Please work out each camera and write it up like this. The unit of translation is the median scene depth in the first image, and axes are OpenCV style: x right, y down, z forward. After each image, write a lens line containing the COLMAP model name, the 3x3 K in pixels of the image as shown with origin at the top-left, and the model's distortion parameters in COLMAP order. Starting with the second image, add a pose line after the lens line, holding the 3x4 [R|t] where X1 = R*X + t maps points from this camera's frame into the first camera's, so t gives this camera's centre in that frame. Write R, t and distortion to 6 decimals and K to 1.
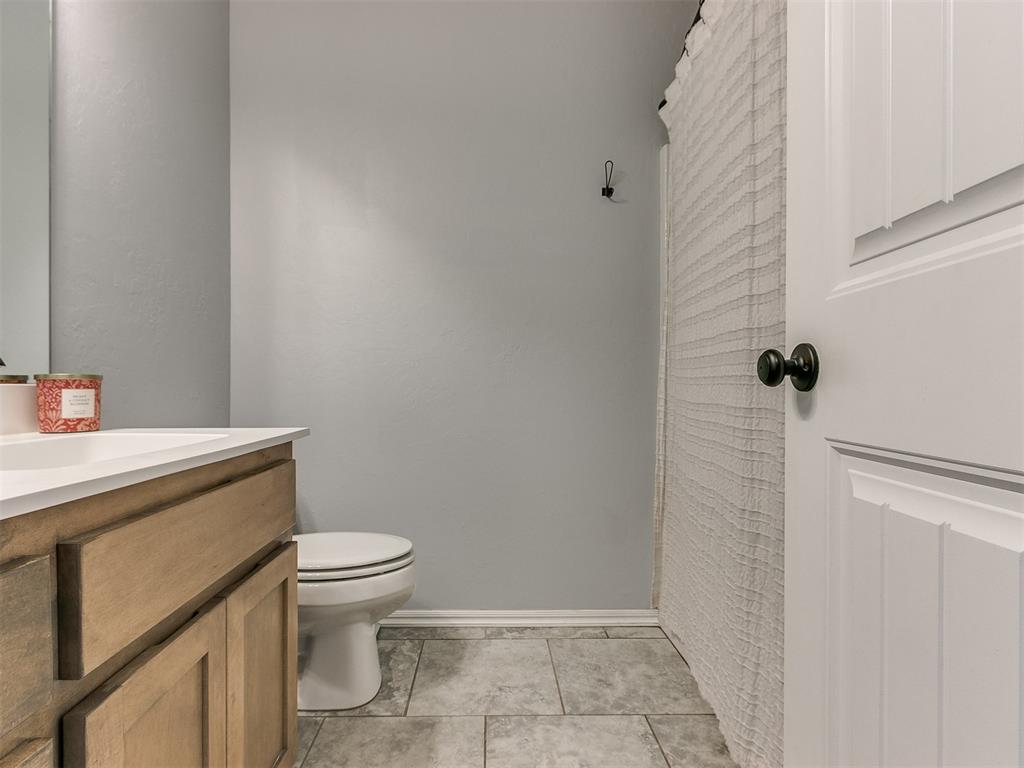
lens RADIAL K [[540.8, 0, 497.3], [0, 540.8, 384.3], [0, 0, 1]] dist [0.005132, -0.001853]
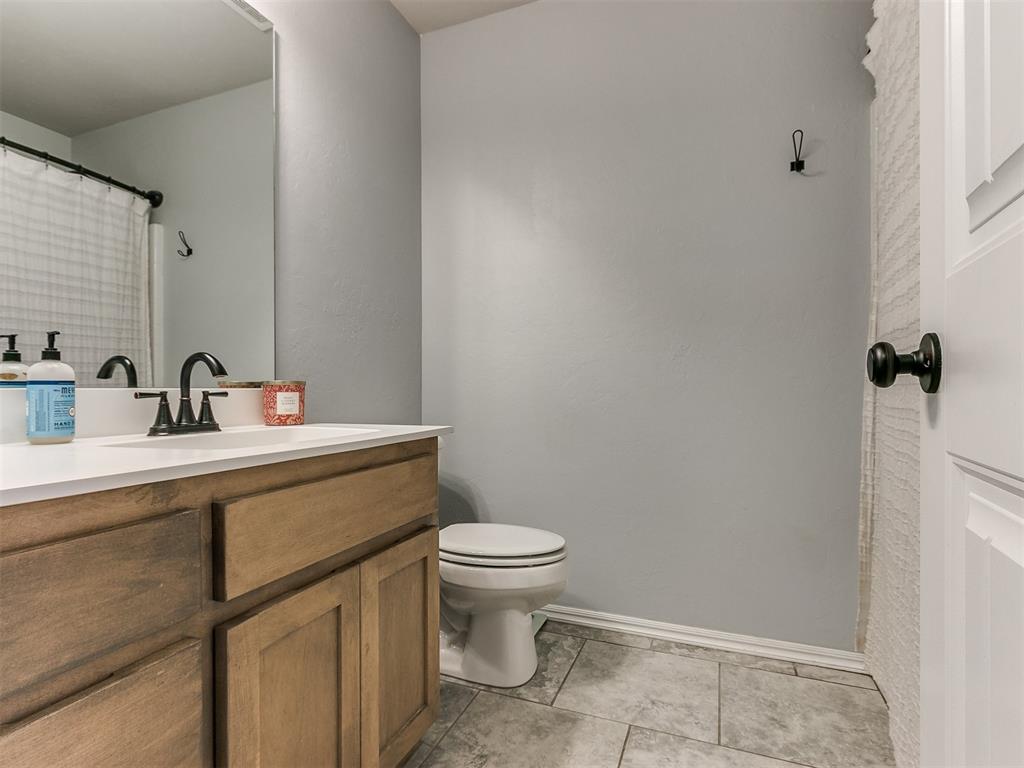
lens RADIAL K [[540.8, 0, 497.0], [0, 540.8, 386.2], [0, 0, 1]] dist [0.005132, -0.001853]
pose [[0.917690, -0.006051, -0.397250, 0.188214], [0.005328, 0.999982, -0.002923, 0.001182], [0.397261, 0.000566, 0.917706, 0.005240]]
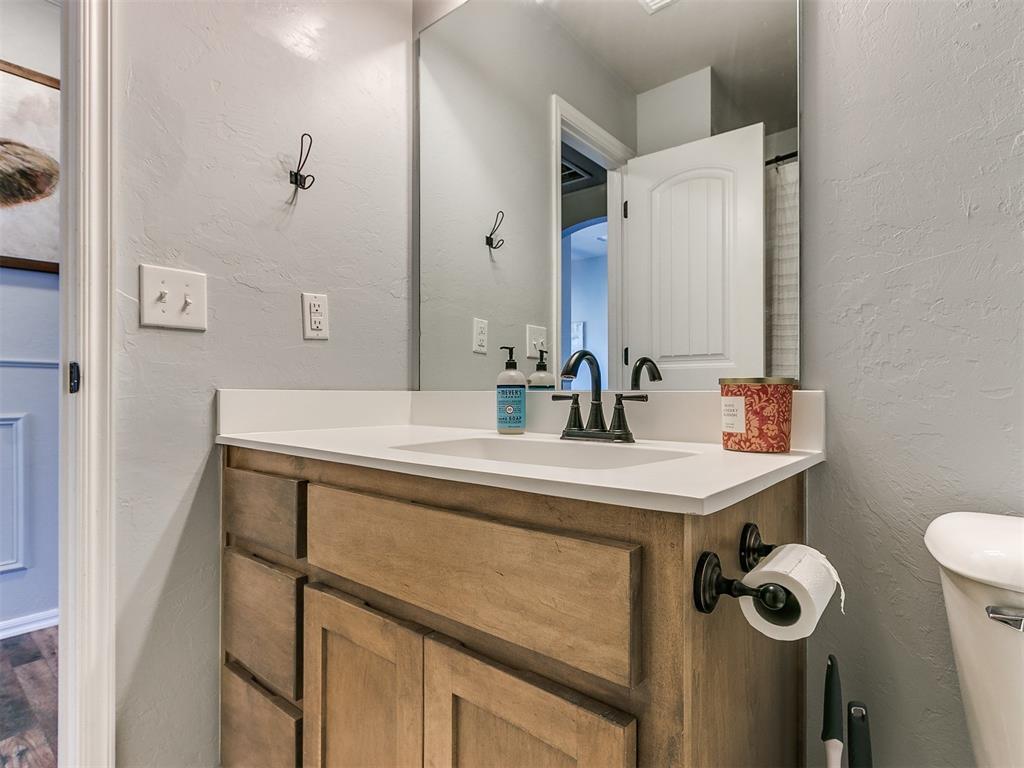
lens RADIAL K [[540.8, 0, 524.7], [0, 540.8, 407.3], [0, 0, 1]] dist [0.005132, -0.001853]
pose [[-0.655956, 0.013656, -0.754675, 0.027759], [-0.001747, 0.999806, 0.019610, 0.009141], [0.754797, 0.014182, -0.655805, 1.185431]]
